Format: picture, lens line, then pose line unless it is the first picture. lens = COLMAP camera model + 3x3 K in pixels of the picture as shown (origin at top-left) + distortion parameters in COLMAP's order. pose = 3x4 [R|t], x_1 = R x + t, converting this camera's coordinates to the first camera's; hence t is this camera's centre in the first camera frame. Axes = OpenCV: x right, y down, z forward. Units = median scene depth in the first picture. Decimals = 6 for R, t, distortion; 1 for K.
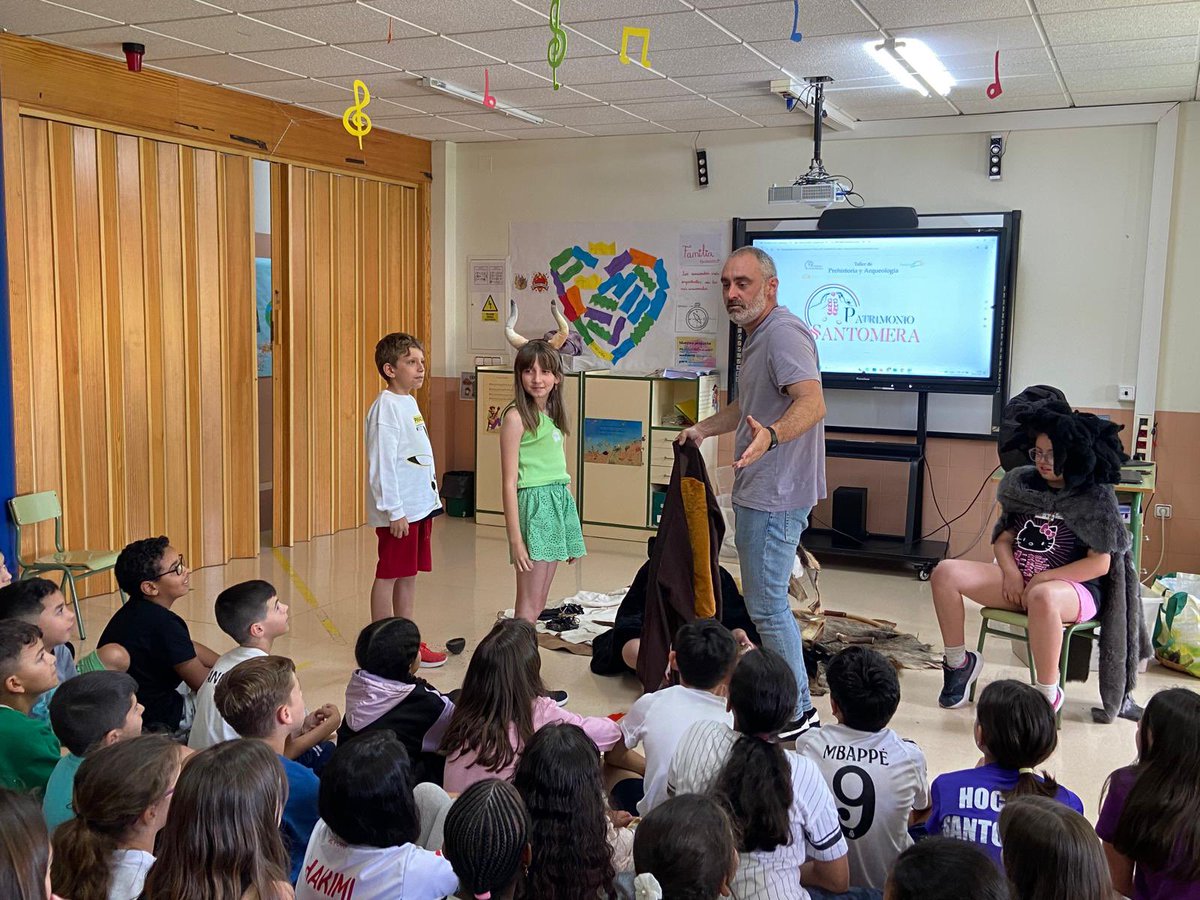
lens RADIAL K [[1157.1, 0, 600.5], [0, 1157.1, 429.4], [0, 0, 1]] dist [0.117705, -0.169559]
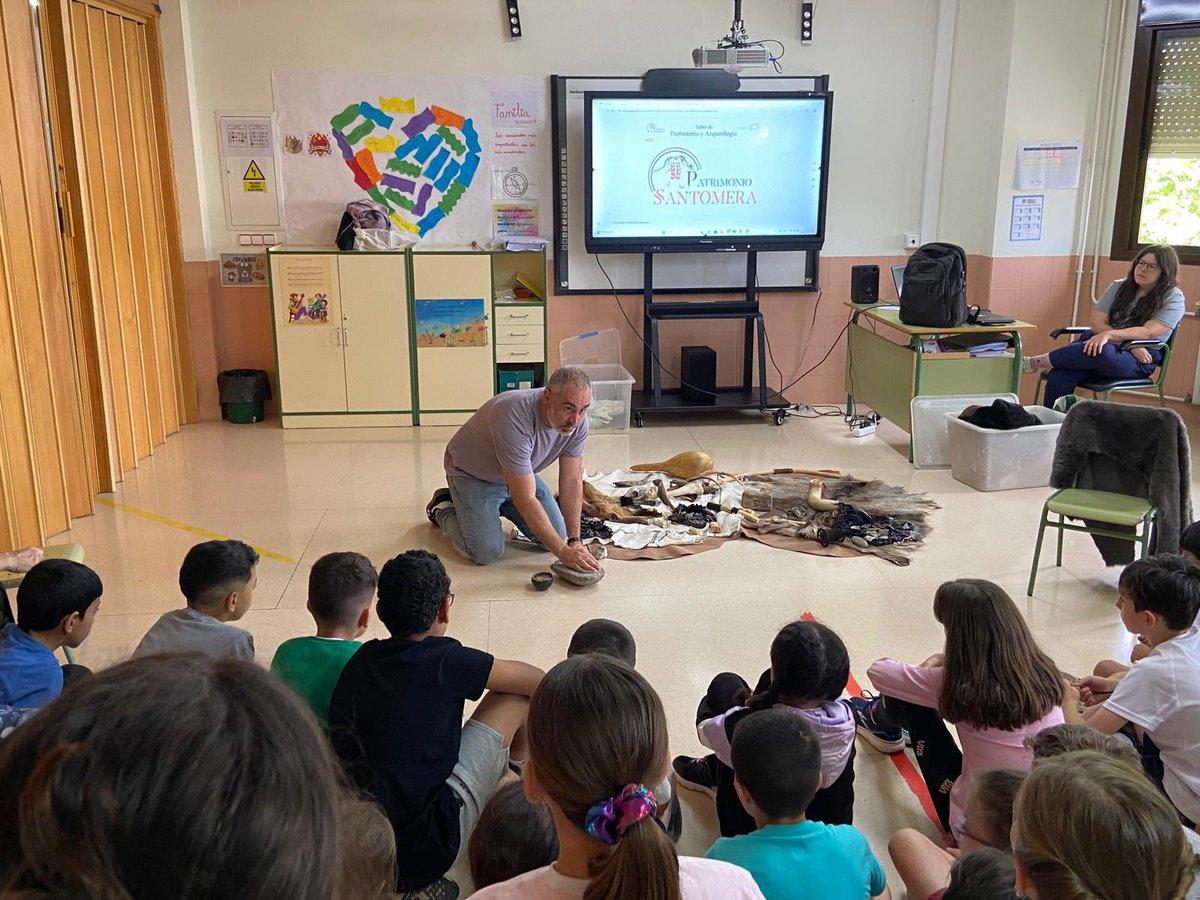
lens RADIAL K [[1103.8, 0, 600.4], [0, 1103.8, 423.3], [0, 0, 1]] dist [0.115415, -0.144179]
pose [[0.865610, -0.136946, 0.481627, -0.326061], [0.066753, 0.984848, 0.160059, -0.044553], [-0.496248, -0.106399, 0.861636, 0.165127]]
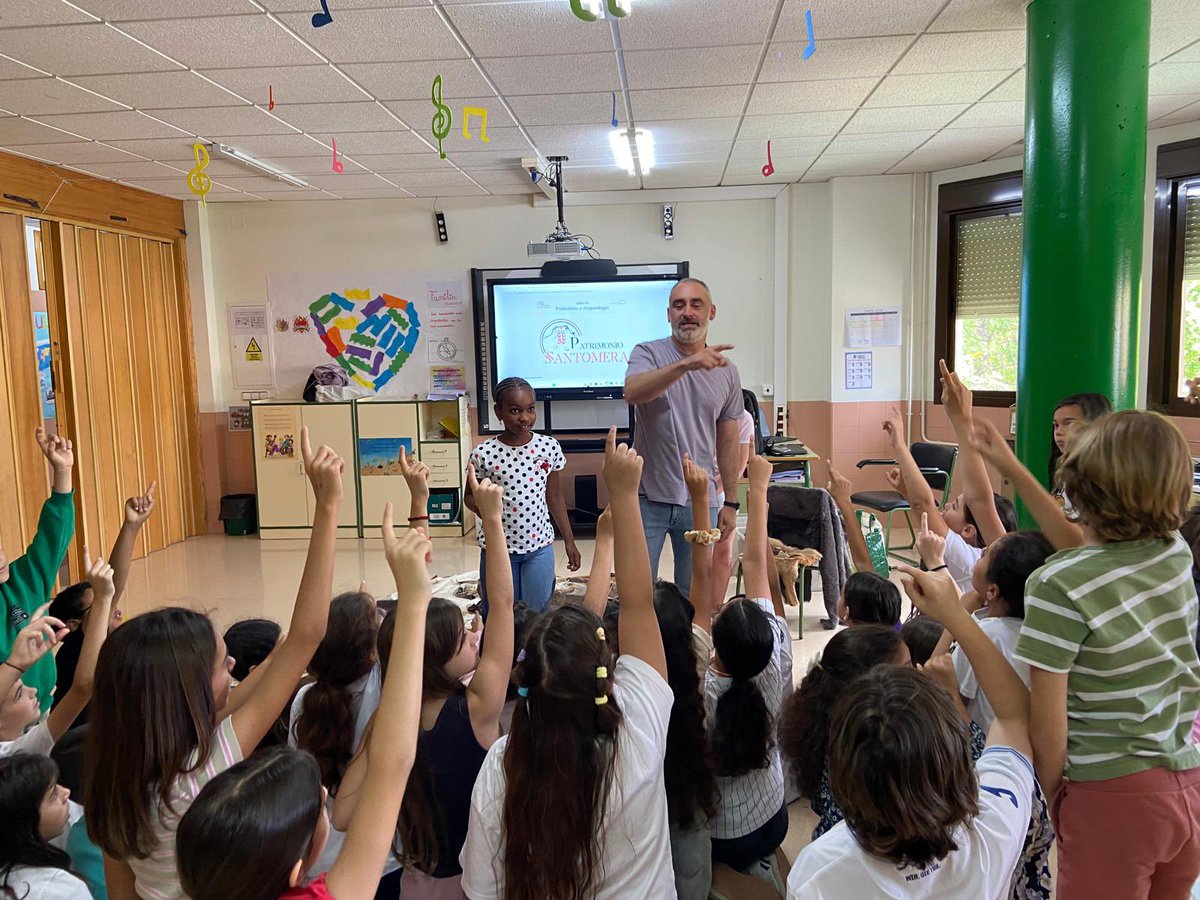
lens RADIAL K [[890.7, 0, 602.1], [0, 890.7, 435.1], [0, 0, 1]] dist [0.113544, -0.142101]
pose [[0.931749, -0.080570, 0.354052, -0.107491], [0.078408, 0.996711, 0.020471, -0.013141], [-0.354537, 0.008686, 0.935002, 0.059203]]
